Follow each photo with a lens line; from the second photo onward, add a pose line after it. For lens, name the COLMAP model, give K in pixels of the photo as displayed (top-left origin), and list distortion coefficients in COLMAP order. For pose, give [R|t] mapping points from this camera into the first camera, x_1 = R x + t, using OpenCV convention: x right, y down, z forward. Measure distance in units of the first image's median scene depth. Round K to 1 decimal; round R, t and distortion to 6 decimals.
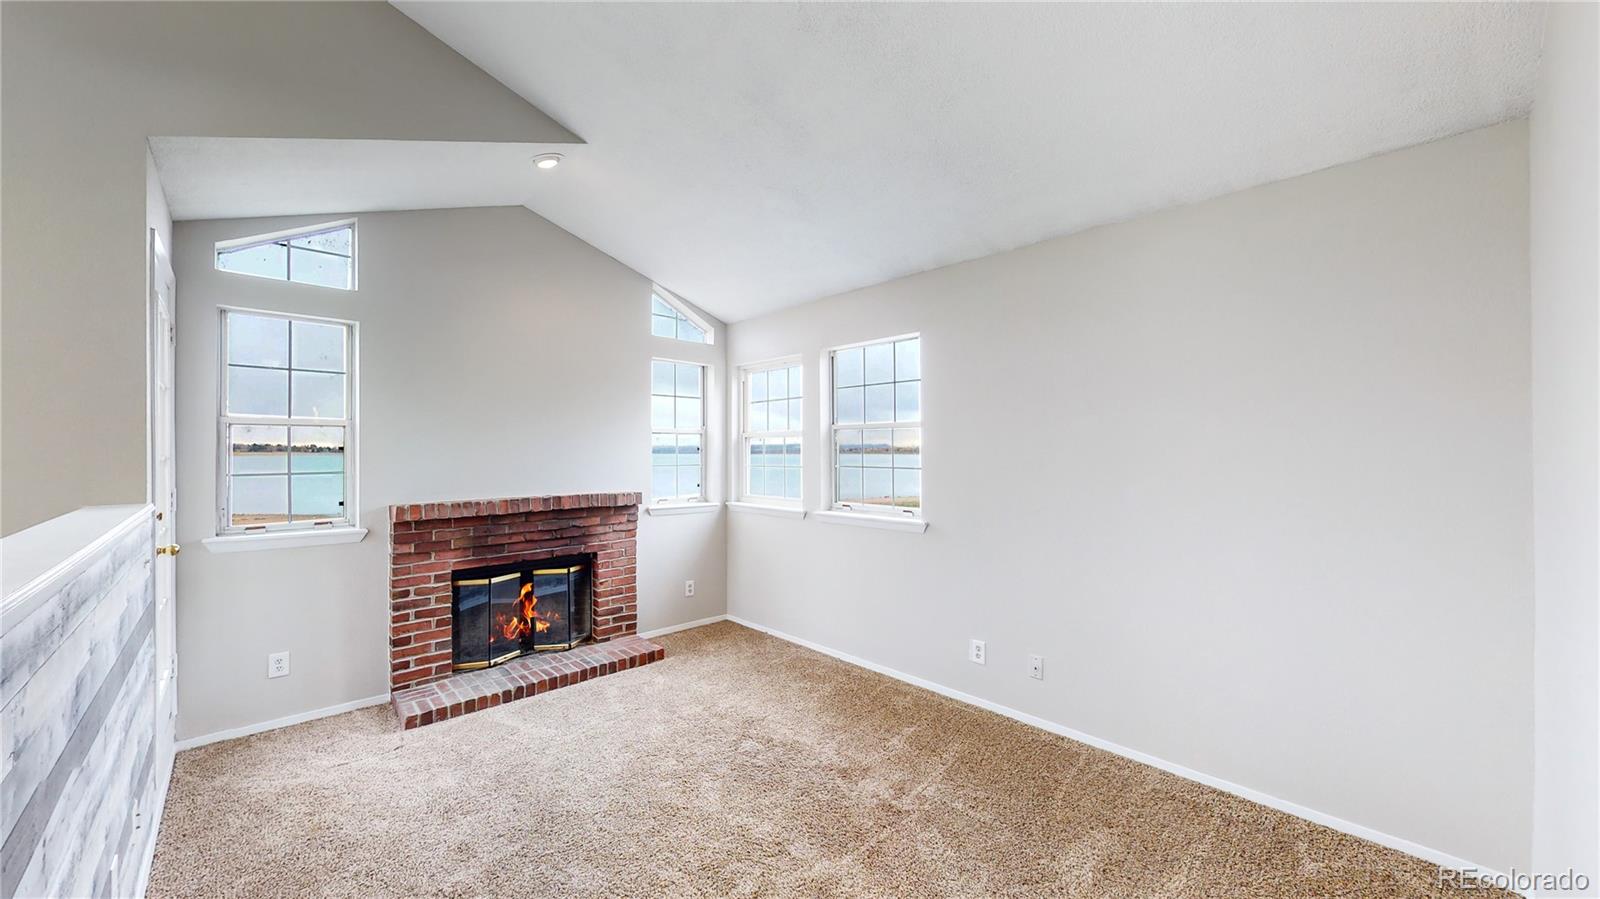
lens RADIAL K [[585.6, 0, 808.7], [0, 585.6, 447.7], [0, 0, 1]] dist [0.001133, -0.000801]
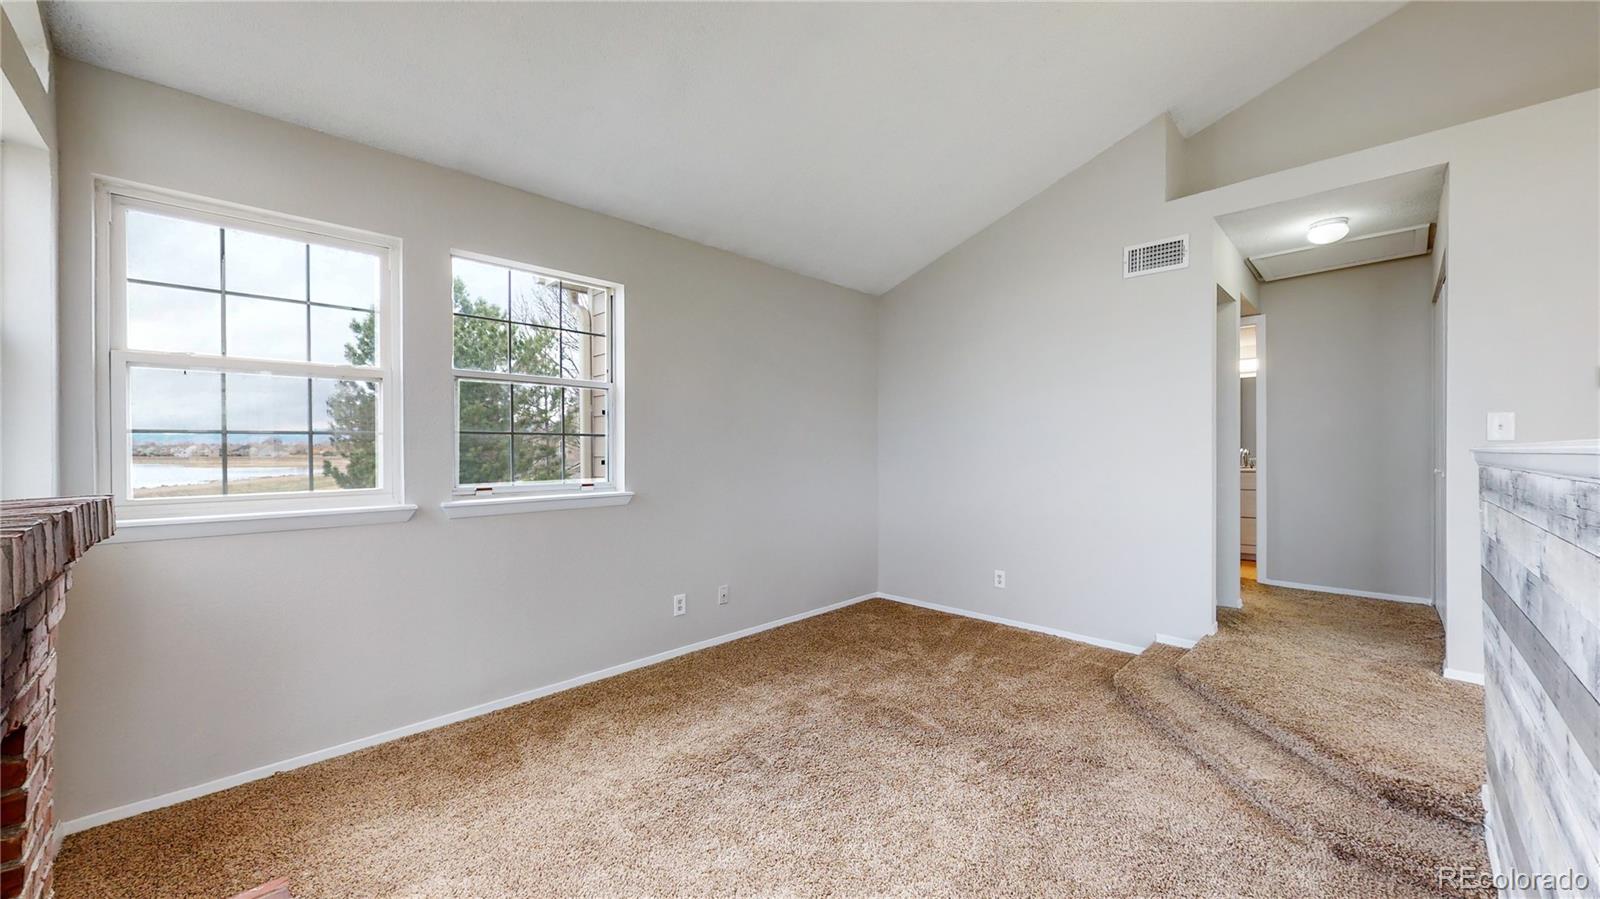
lens RADIAL K [[585.6, 0, 815.6], [0, 585.6, 445.3], [0, 0, 1]] dist [0.001133, -0.000801]
pose [[-0.036070, 0.003697, 0.999342, -0.690885], [-0.009266, 0.999949, -0.004033, 0.050302], [-0.999306, -0.009405, -0.036034, 0.691287]]
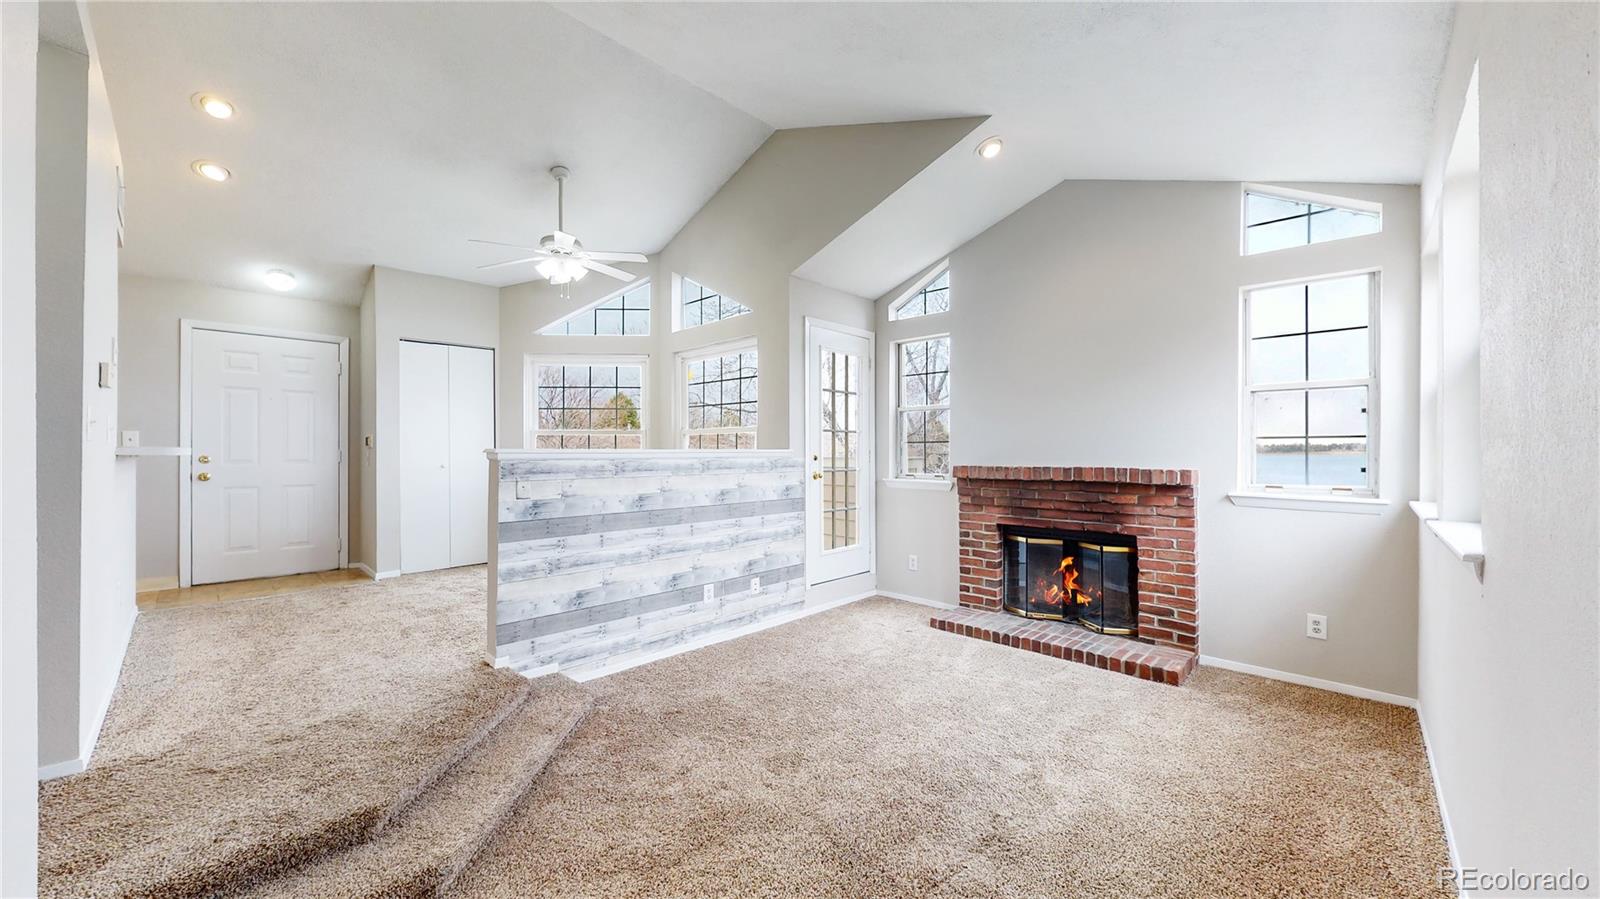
lens RADIAL K [[585.6, 0, 805.4], [0, 585.6, 457.3], [0, 0, 1]] dist [0.001133, -0.000801]
pose [[0.056035, 0.012644, -0.998349, 0.507819], [0.003939, 0.999909, 0.012885, 0.051878], [0.998421, -0.004654, 0.055980, 0.492405]]
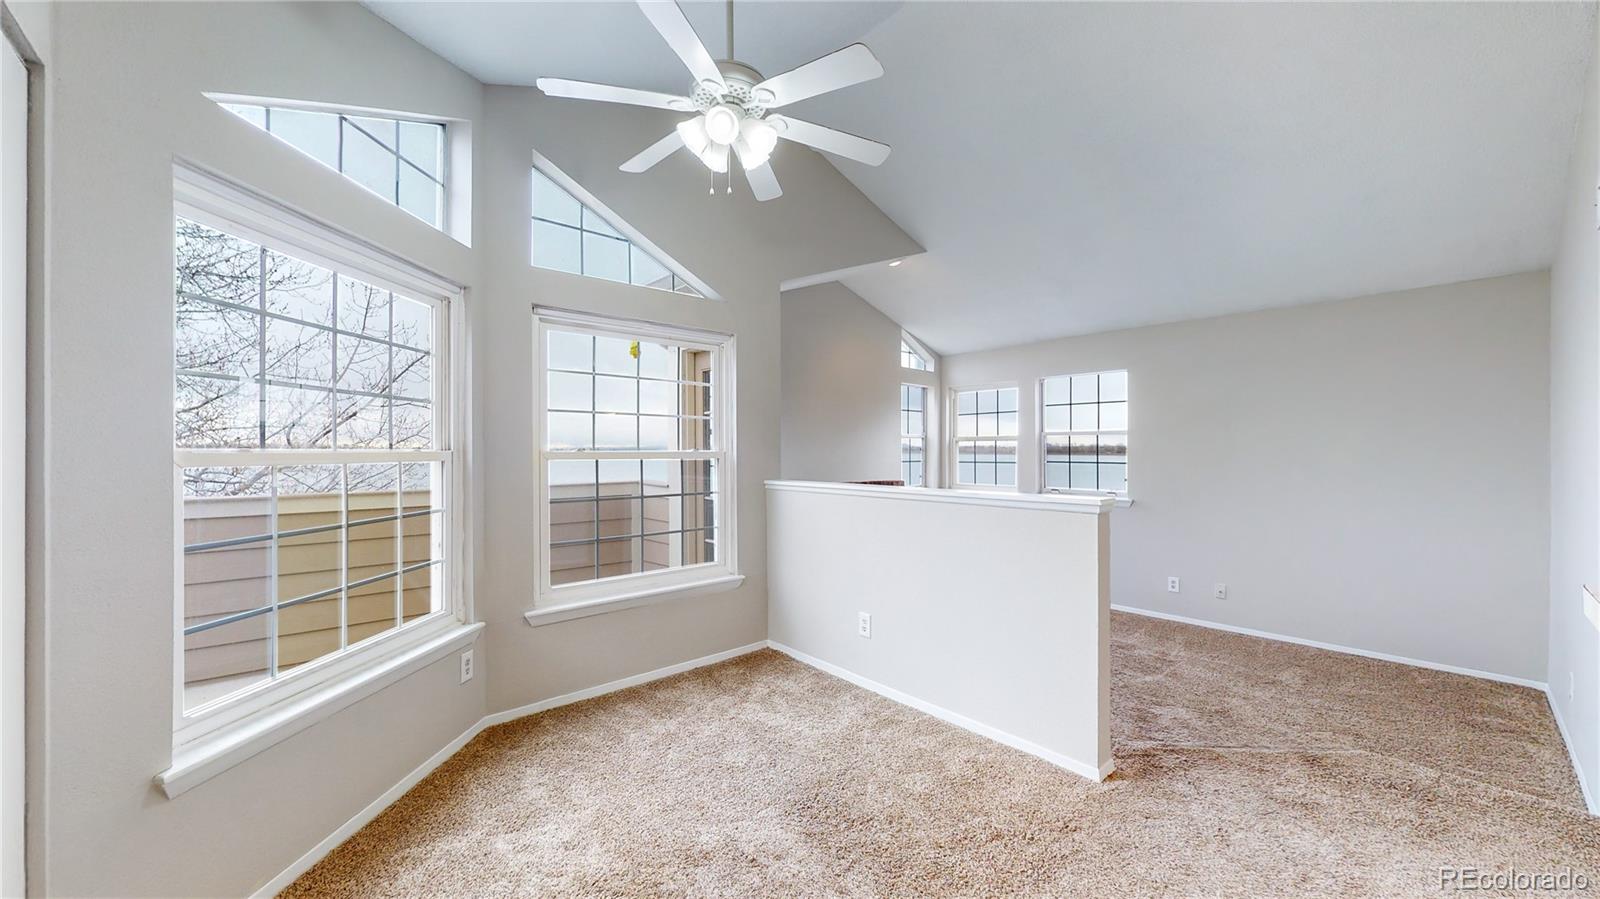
lens RADIAL K [[585.6, 0, 806.0], [0, 585.6, 452.9], [0, 0, 1]] dist [0.001133, -0.000801]
pose [[0.999728, 0.001876, -0.023237, -0.541400], [-0.001645, 0.999949, 0.009957, -0.003323], [0.023255, -0.009916, 0.999680, -0.456880]]
